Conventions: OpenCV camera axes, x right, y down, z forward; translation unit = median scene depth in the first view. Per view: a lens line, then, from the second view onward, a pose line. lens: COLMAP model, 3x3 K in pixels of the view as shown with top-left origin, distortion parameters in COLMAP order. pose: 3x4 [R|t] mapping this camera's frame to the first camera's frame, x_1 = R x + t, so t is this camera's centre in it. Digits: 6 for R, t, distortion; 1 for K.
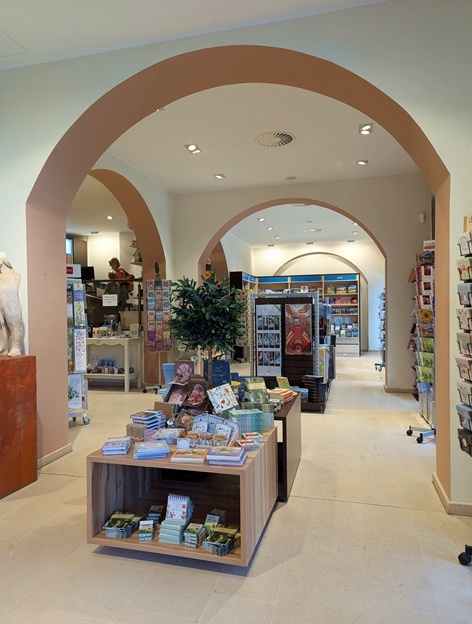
lens RADIAL K [[435.1, 0, 234.9], [0, 435.1, 313.1], [0, 0, 1]] dist [0.056463, -0.001853]
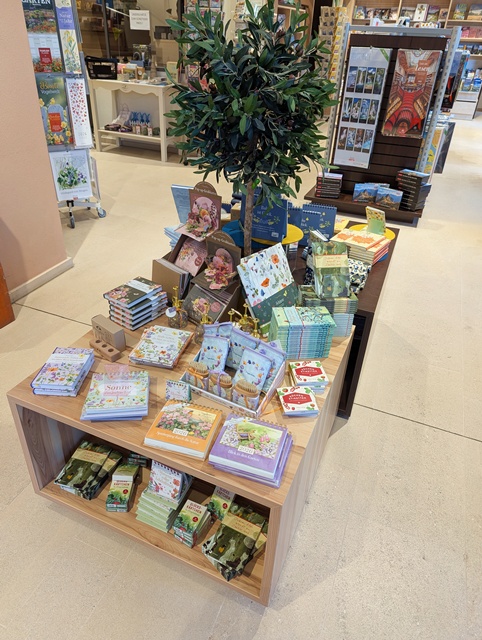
lens RADIAL K [[458.7, 0, 234.2], [0, 458.7, 318.4], [0, 0, 1]] dist [0.037546, -0.026969]
pose [[0.987149, 0.122242, -0.102925, -0.000592], [-0.050602, 0.850049, 0.524268, -0.035387], [0.151579, -0.512322, 0.845310, 0.262960]]
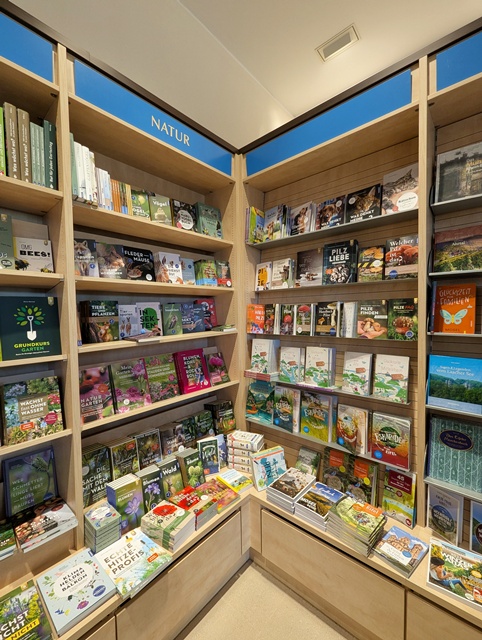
lens RADIAL K [[273.1, 0, 240.9], [0, 273.1, 321.2], [0, 0, 1]] dist [-0.001499, 0.000358]
pose [[0.892408, 0.015872, -0.450950, 0.449800], [-0.004301, 0.999635, 0.026672, -0.014029], [0.451209, -0.021862, 0.892151, 3.551979]]
